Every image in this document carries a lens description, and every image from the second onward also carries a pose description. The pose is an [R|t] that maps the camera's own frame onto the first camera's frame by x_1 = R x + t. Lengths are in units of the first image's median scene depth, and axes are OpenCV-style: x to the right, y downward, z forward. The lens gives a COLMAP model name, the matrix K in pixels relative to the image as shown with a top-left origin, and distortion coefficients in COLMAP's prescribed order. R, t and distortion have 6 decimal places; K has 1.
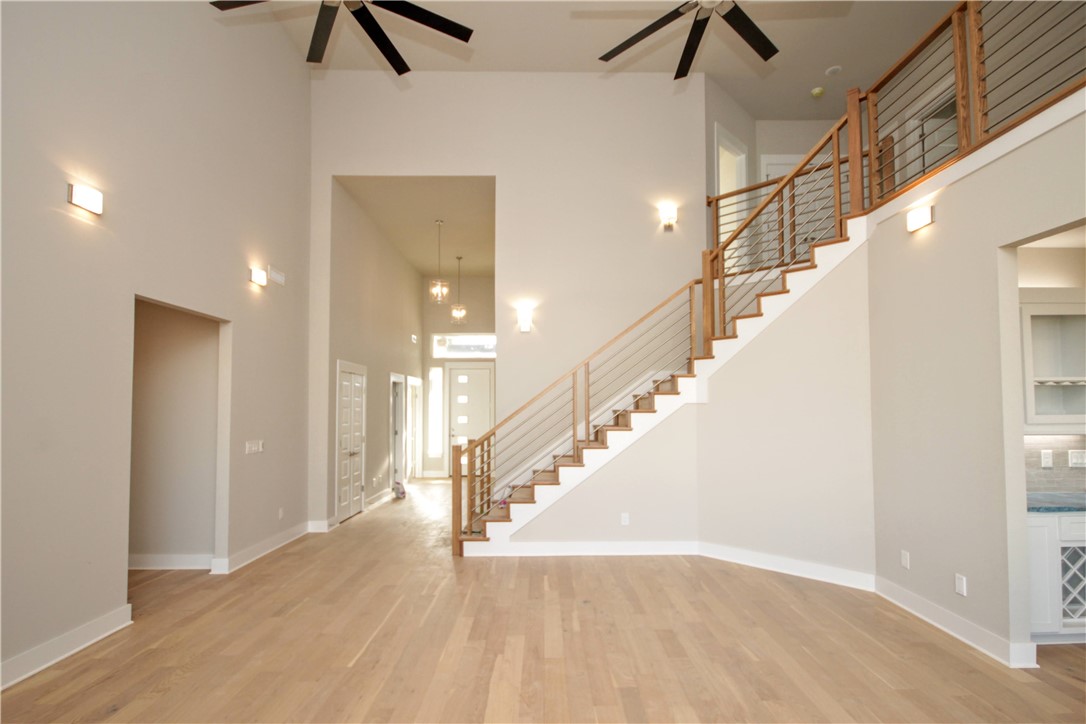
lens RADIAL K [[518.1, 0, 548.5], [0, 518.1, 393.7], [0, 0, 1]] dist [0.005627, -0.002136]
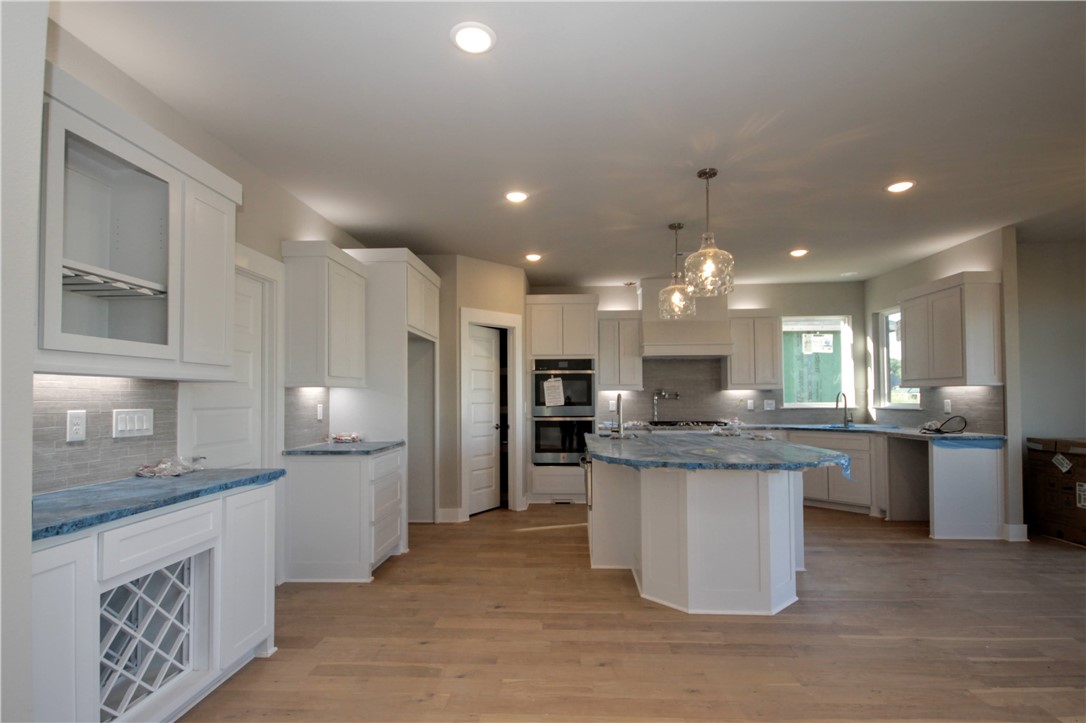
lens RADIAL K [[518.1, 0, 546.9], [0, 518.1, 386.2], [0, 0, 1]] dist [0.005627, -0.002136]
pose [[0.058859, 0.025891, 0.997931, 0.440552], [-0.025777, 0.999370, -0.024408, 0.084149], [-0.997933, -0.024287, 0.059489, 0.473930]]
